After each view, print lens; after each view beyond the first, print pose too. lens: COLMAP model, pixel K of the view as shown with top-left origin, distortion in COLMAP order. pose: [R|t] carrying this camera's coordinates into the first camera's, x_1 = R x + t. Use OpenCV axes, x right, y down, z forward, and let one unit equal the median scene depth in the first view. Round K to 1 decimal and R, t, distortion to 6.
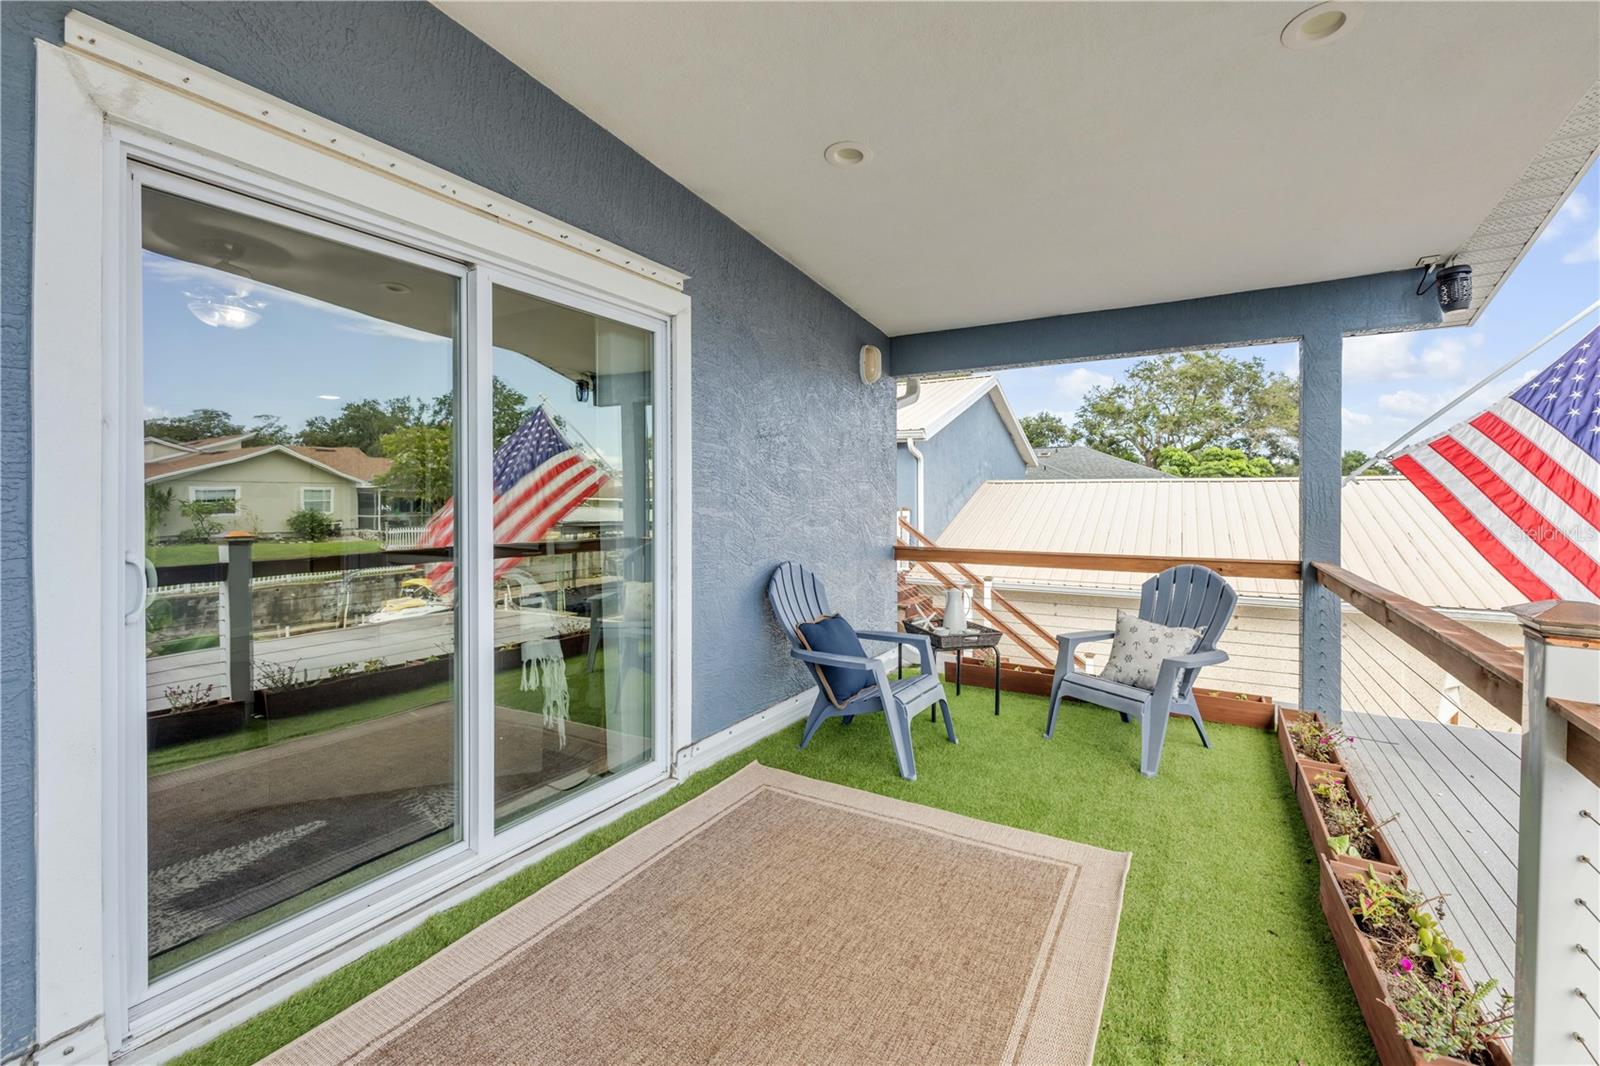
lens RADIAL K [[694.0, 0, 800.5], [0, 694.0, 489.1], [0, 0, 1]] dist [-0.001158, -0.000016]
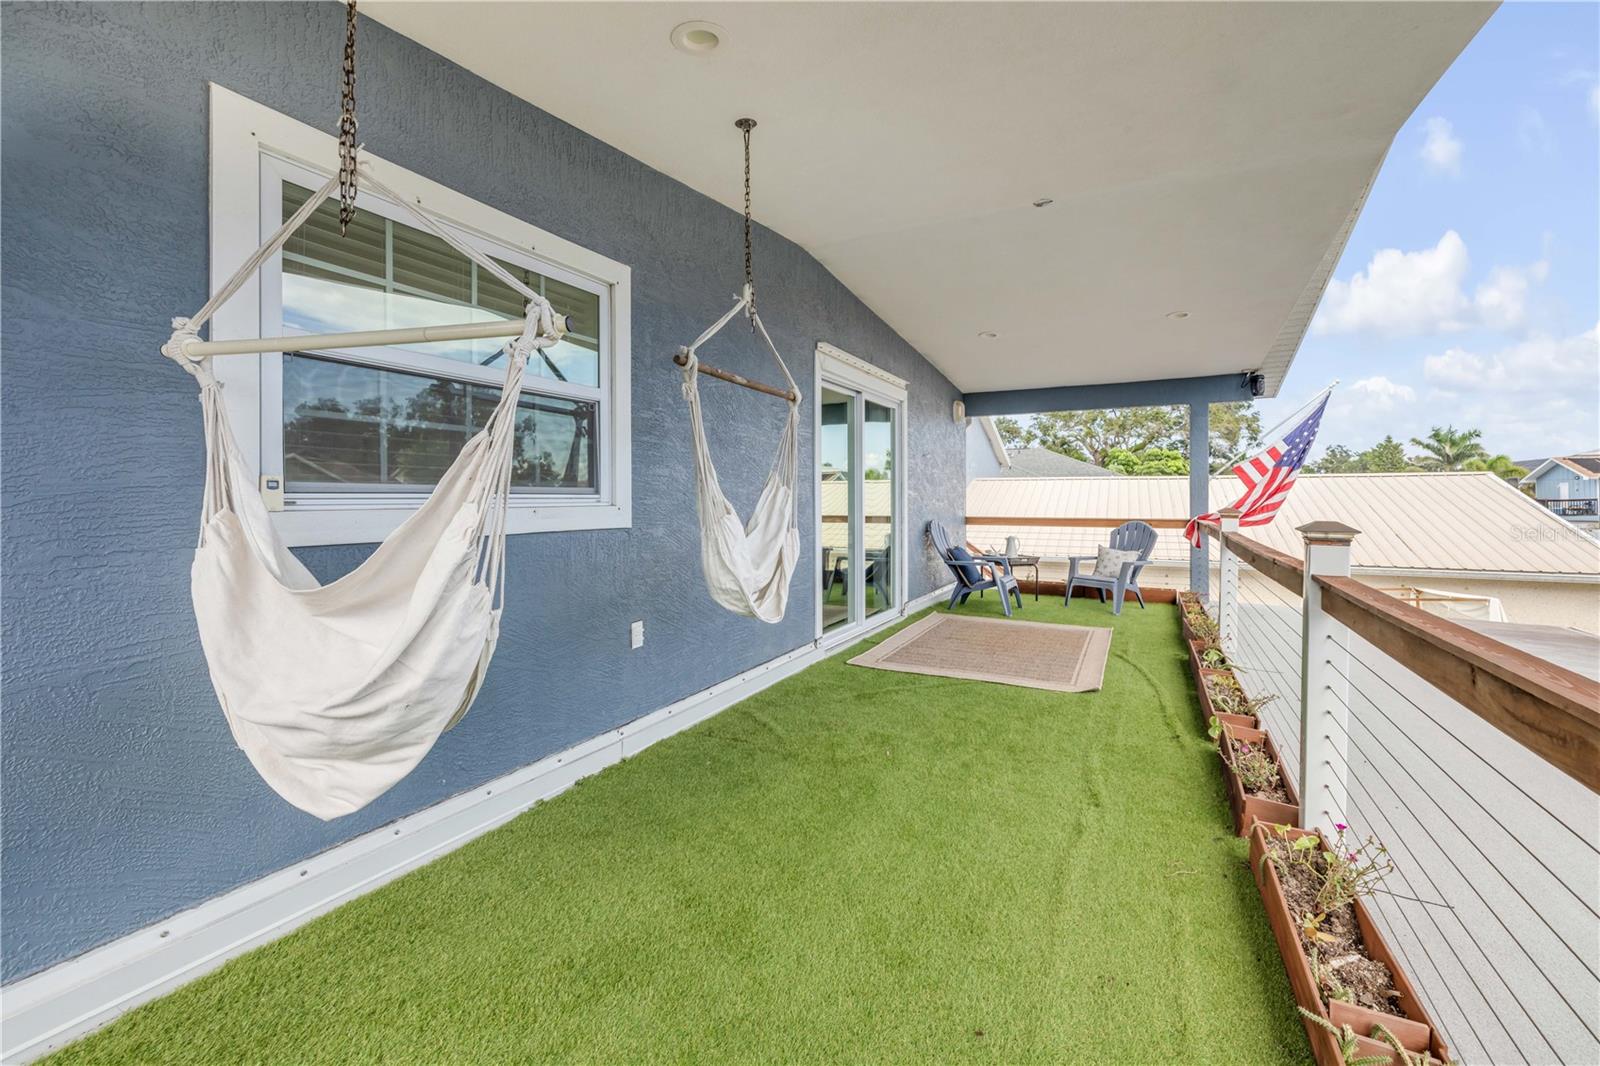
lens RADIAL K [[694.0, 0, 800.5], [0, 694.0, 489.1], [0, 0, 1]] dist [-0.001158, -0.000016]
pose [[0.997970, -0.002247, 0.063651, -0.274442], [0.002109, 0.999995, 0.002233, 0.007751], [-0.063656, -0.002095, 0.997970, -0.485702]]
